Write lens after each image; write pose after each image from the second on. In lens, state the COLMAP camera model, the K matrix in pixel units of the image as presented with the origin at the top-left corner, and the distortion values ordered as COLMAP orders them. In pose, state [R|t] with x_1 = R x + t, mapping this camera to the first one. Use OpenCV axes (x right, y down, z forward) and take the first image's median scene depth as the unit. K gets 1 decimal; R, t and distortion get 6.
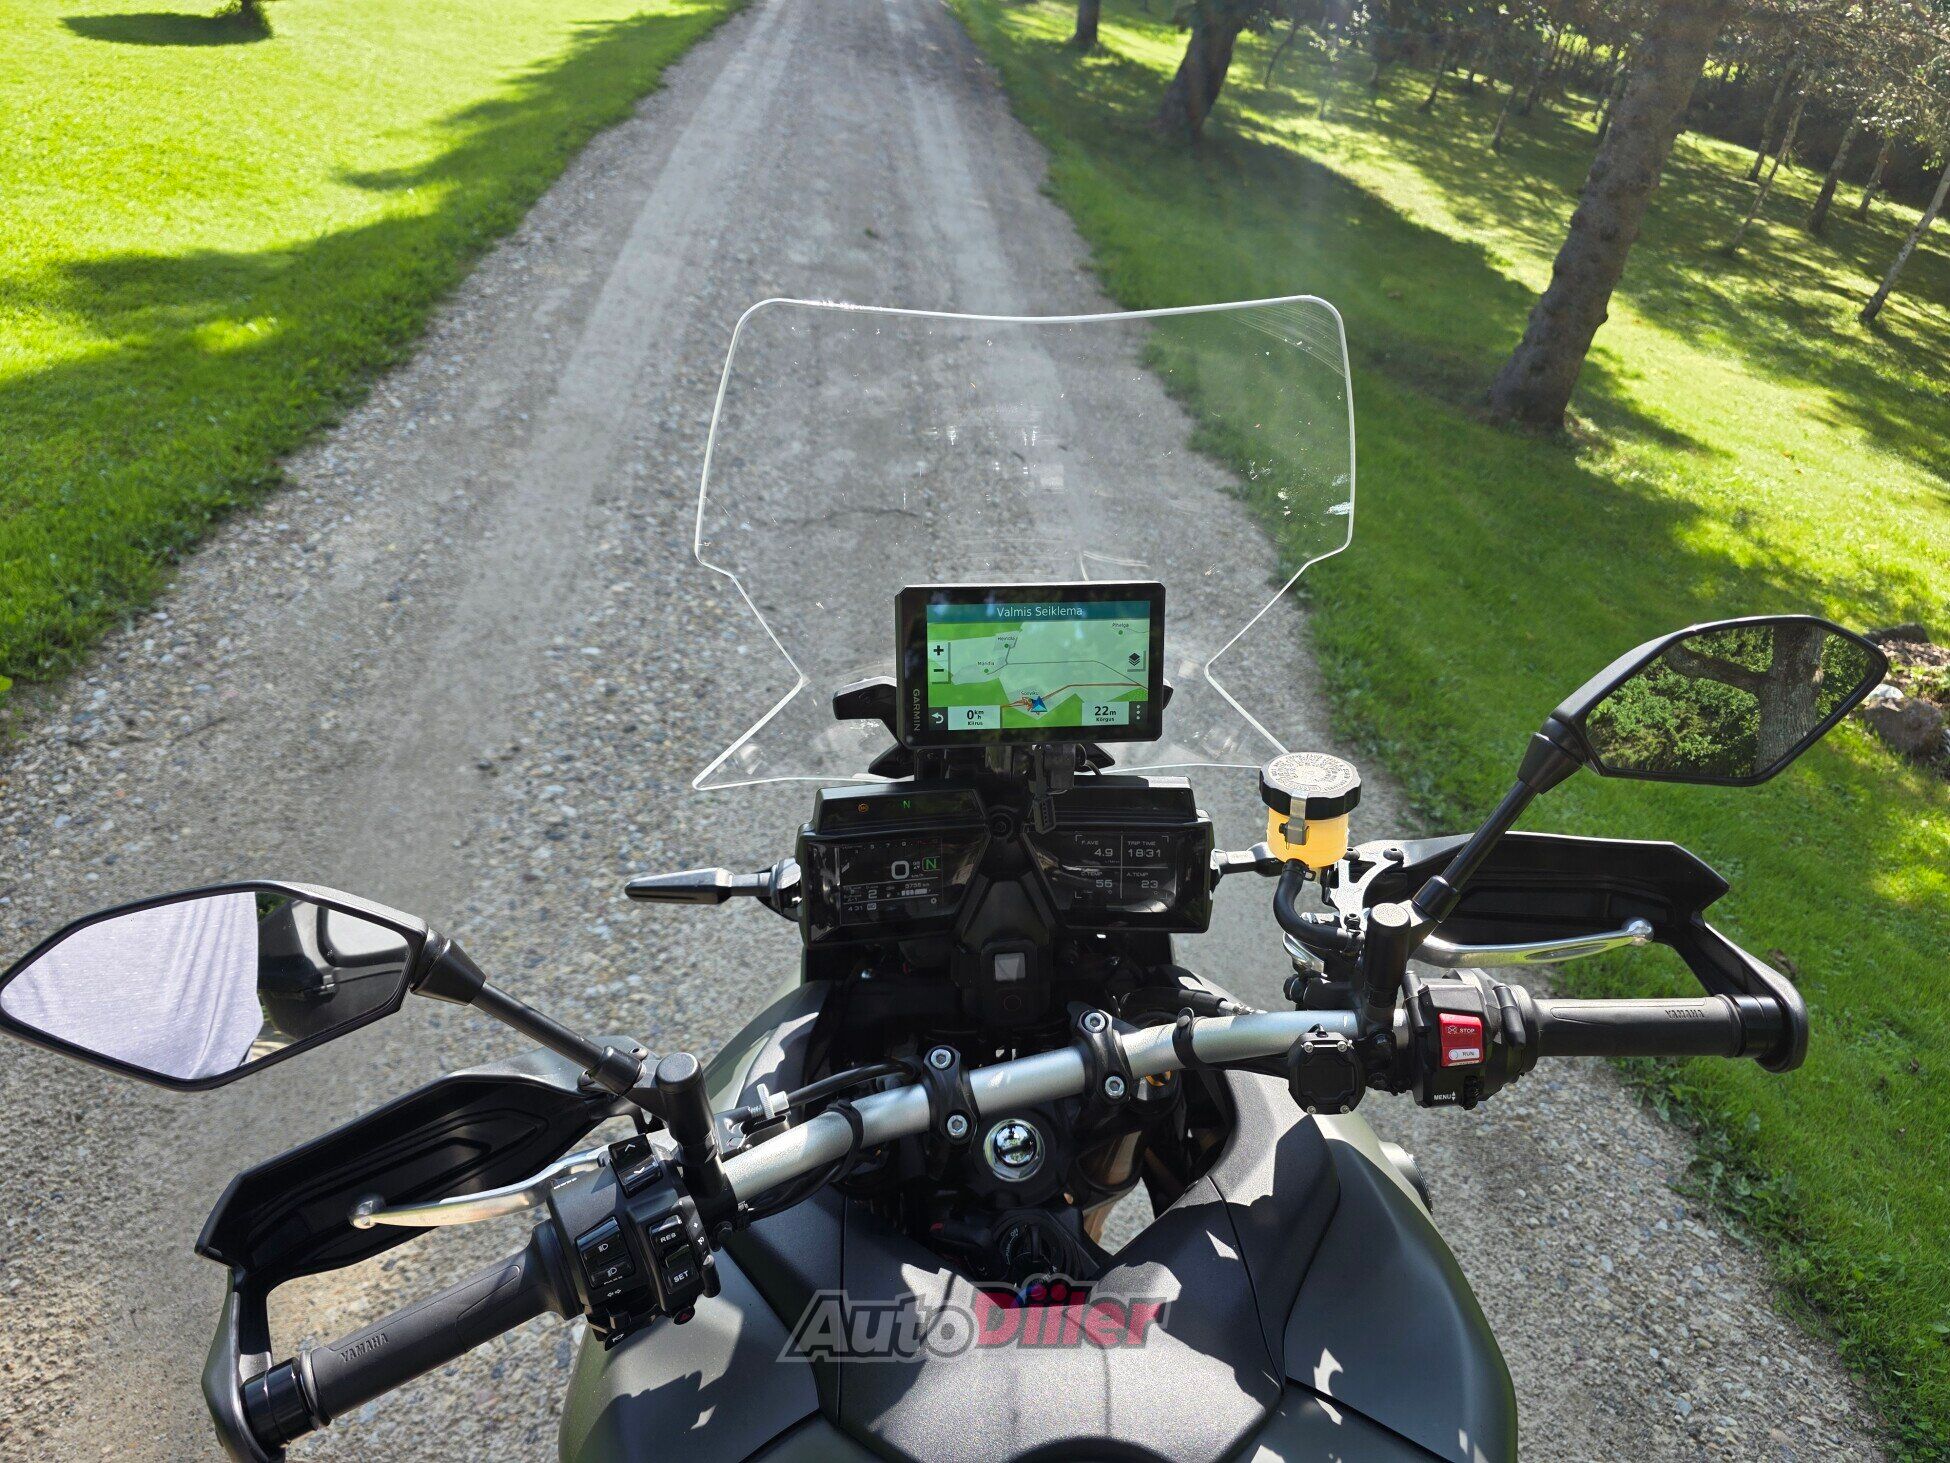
lens RADIAL K [[1311.1, 0, 998.7], [0, 1311.1, 704.2], [0, 0, 1]] dist [0.054518, -0.000326]
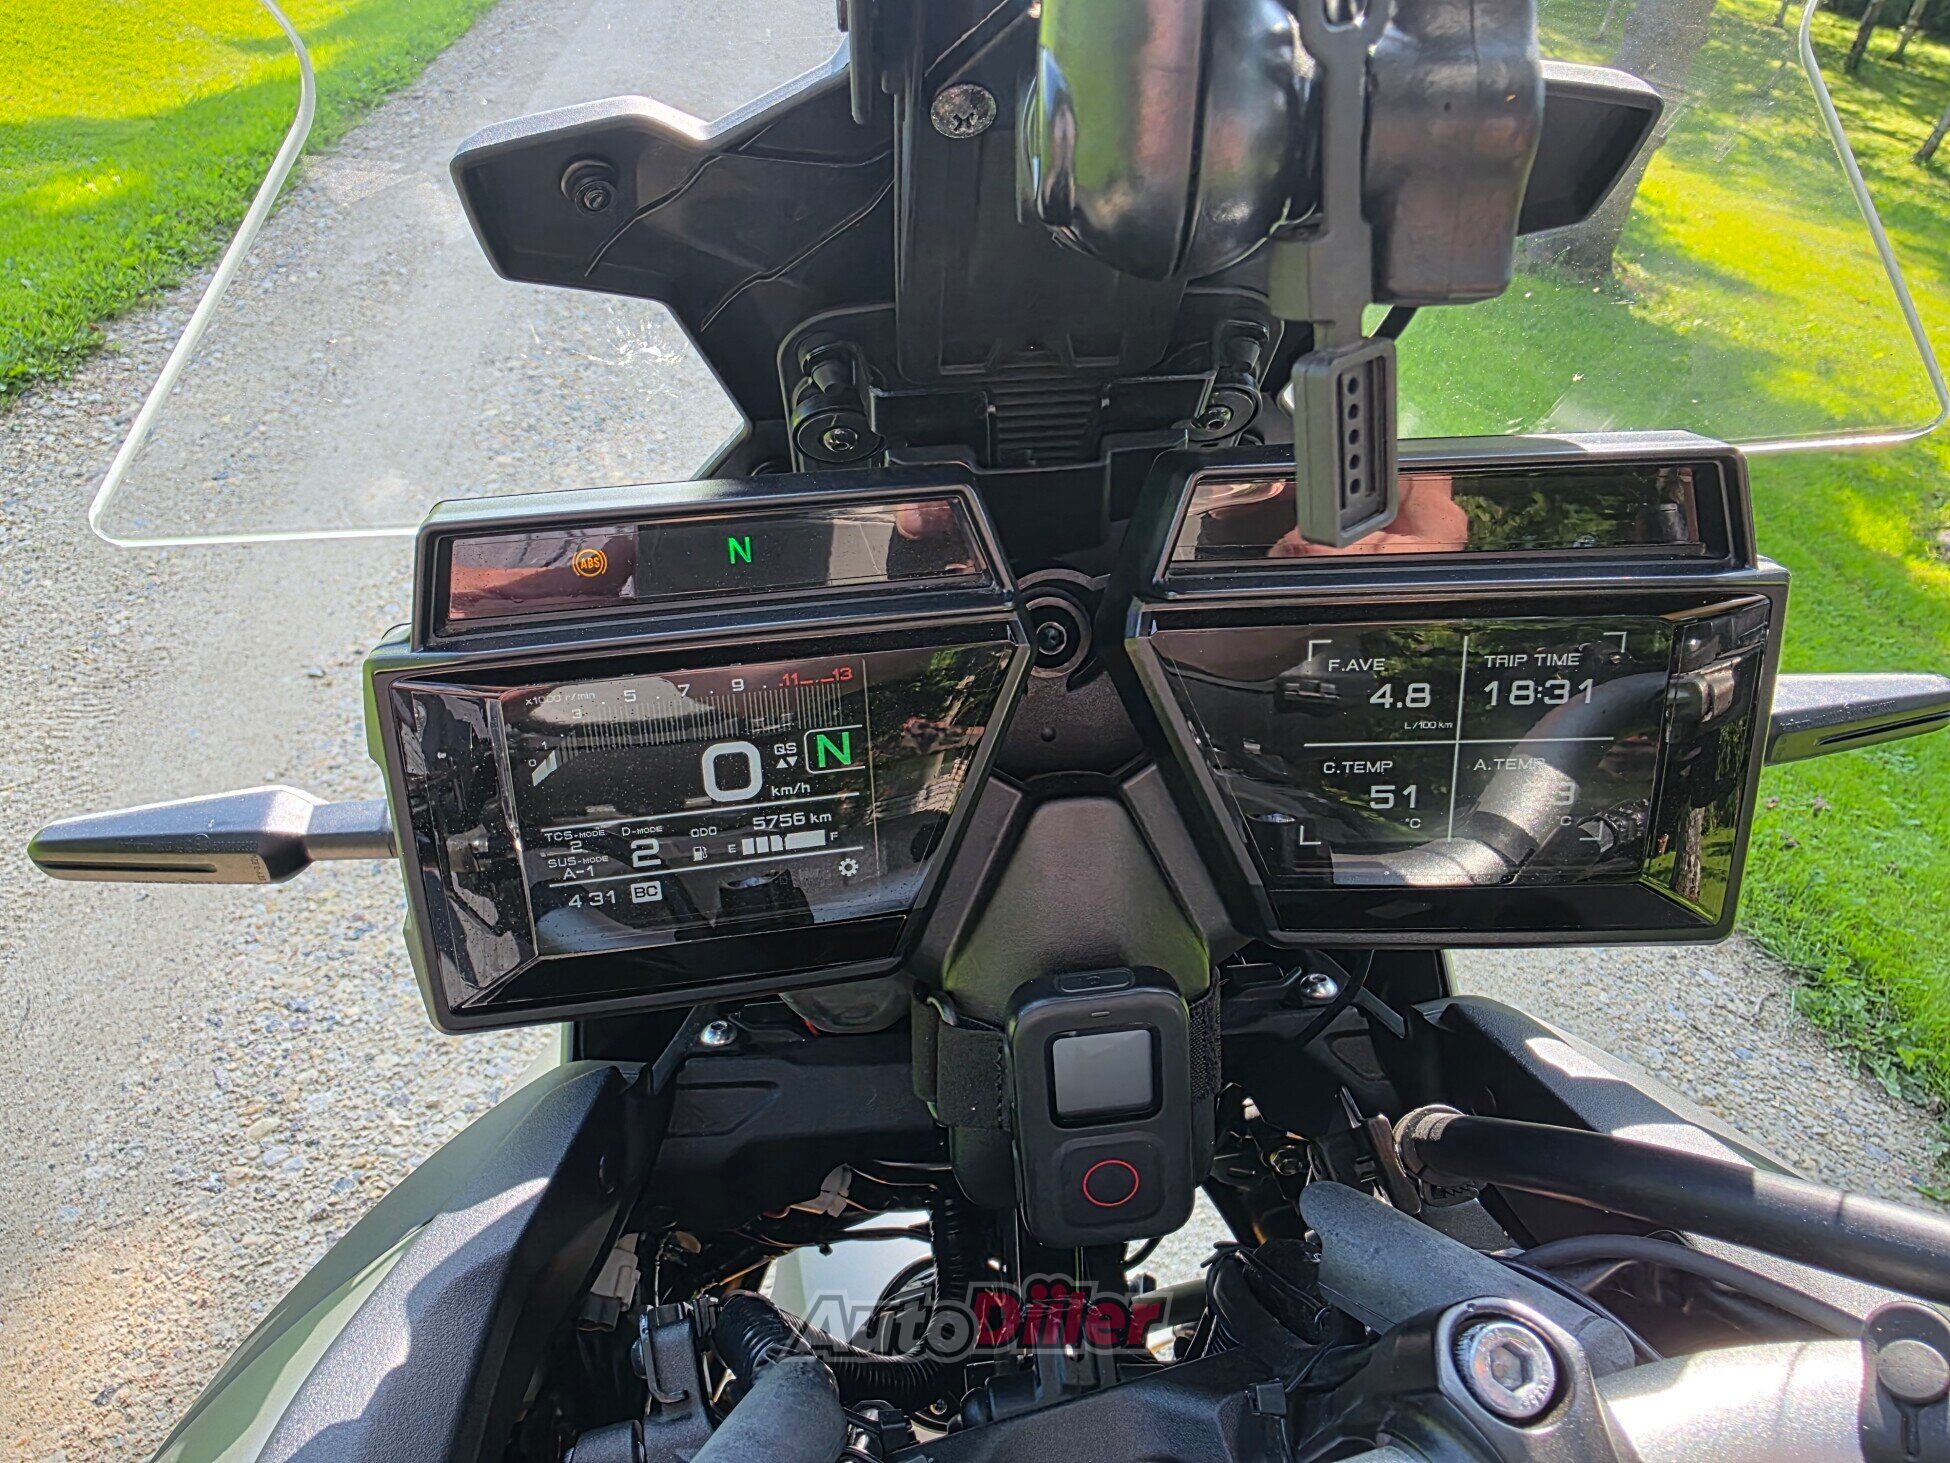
lens RADIAL K [[1311.1, 0, 973.1], [0, 1311.1, 735.5], [0, 0, 1]] dist [0.054518, -0.000326]
pose [[0.999580, -0.028876, -0.002440, -0.004143], [0.028979, 0.996395, 0.079729, 0.021200], [0.000129, -0.079766, 0.996814, 0.154616]]
